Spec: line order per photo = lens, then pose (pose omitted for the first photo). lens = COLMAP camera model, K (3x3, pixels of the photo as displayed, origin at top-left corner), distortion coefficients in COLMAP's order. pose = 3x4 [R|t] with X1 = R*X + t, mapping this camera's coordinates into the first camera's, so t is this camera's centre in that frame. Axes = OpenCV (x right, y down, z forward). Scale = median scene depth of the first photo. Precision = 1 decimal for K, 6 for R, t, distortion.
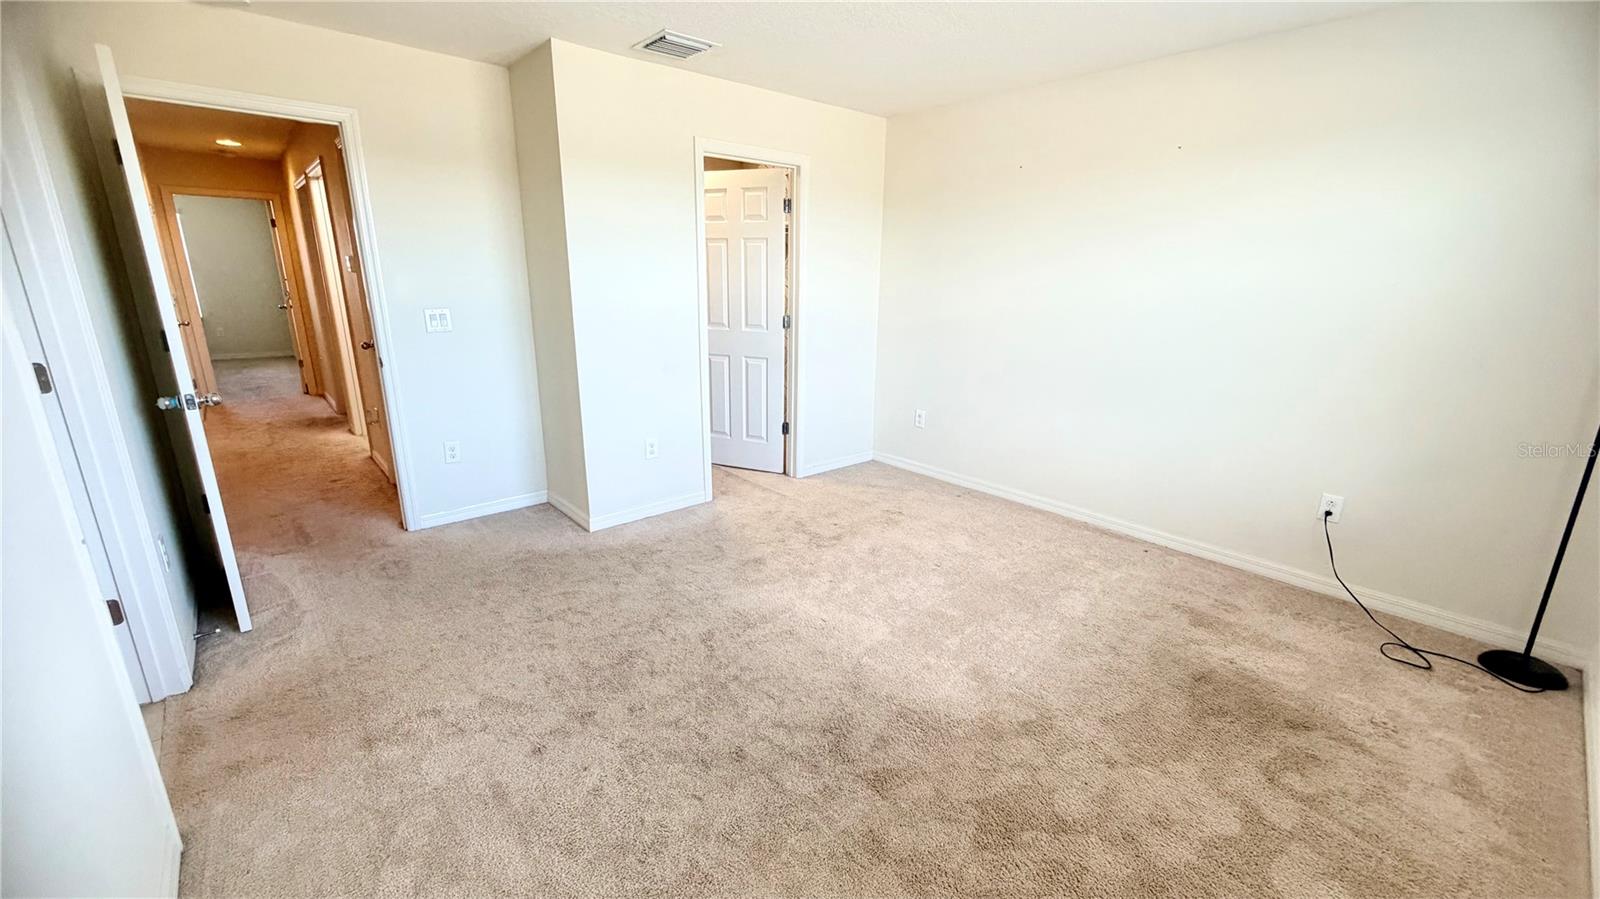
lens RADIAL K [[635.7, 0, 800.0], [0, 635.7, 449.5], [0, 0, 1]] dist [-0.000249, -0.000098]
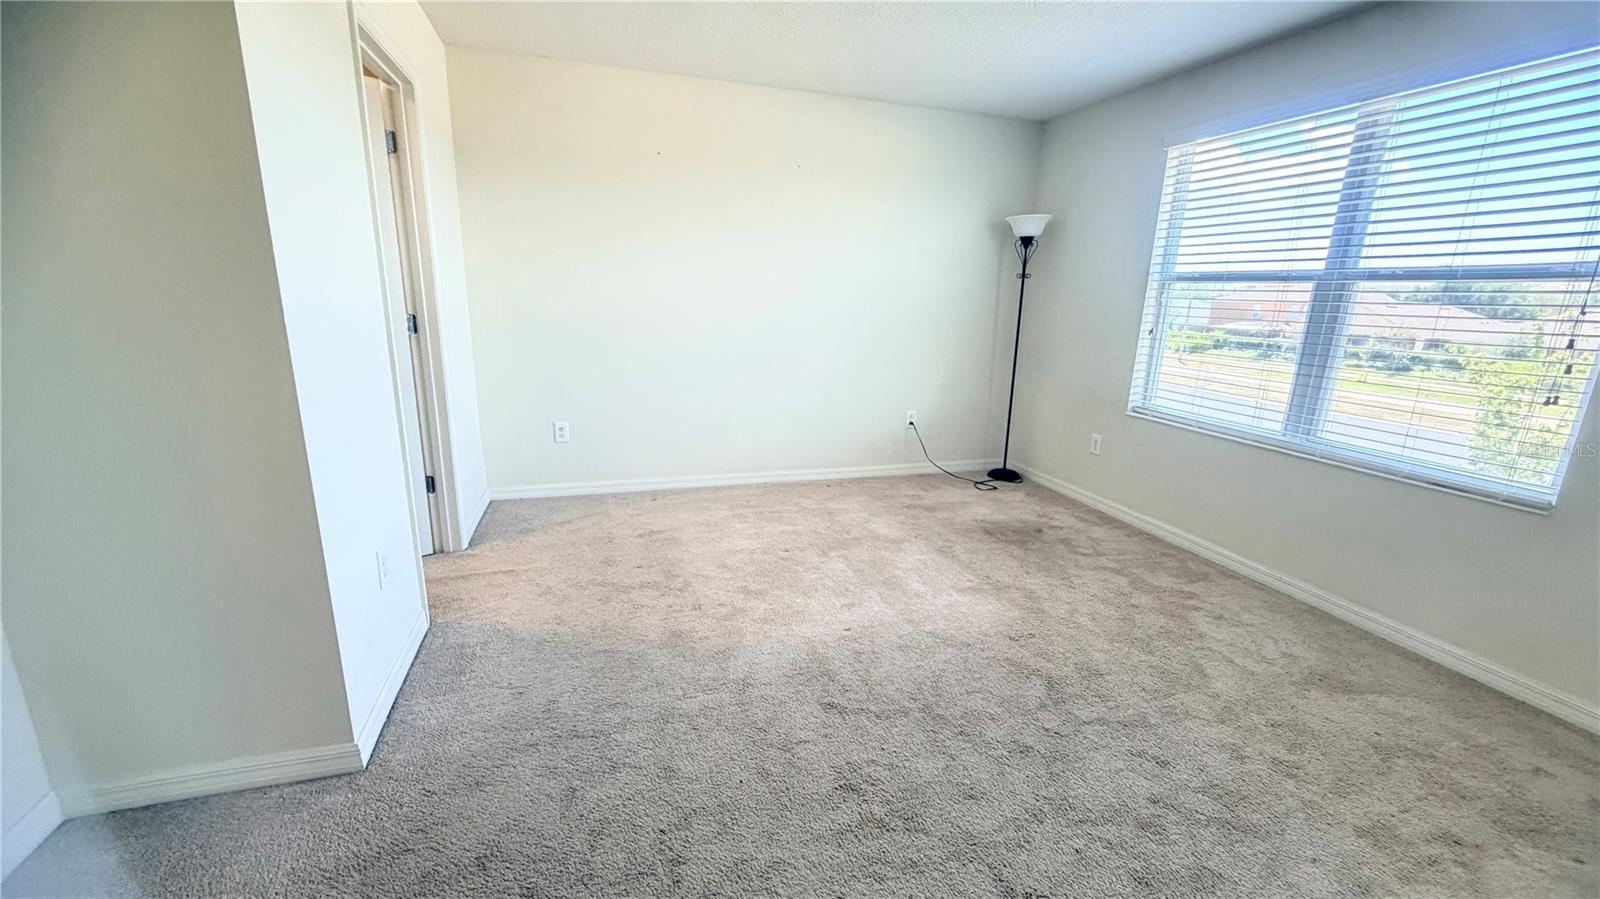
lens RADIAL K [[635.7, 0, 800.0], [0, 635.7, 449.5], [0, 0, 1]] dist [-0.000249, -0.000098]
pose [[0.403128, -0.223465, 0.887441, -0.740318], [0.218934, 0.965119, 0.143572, -0.131963], [-0.888569, 0.136413, 0.437991, 0.599000]]
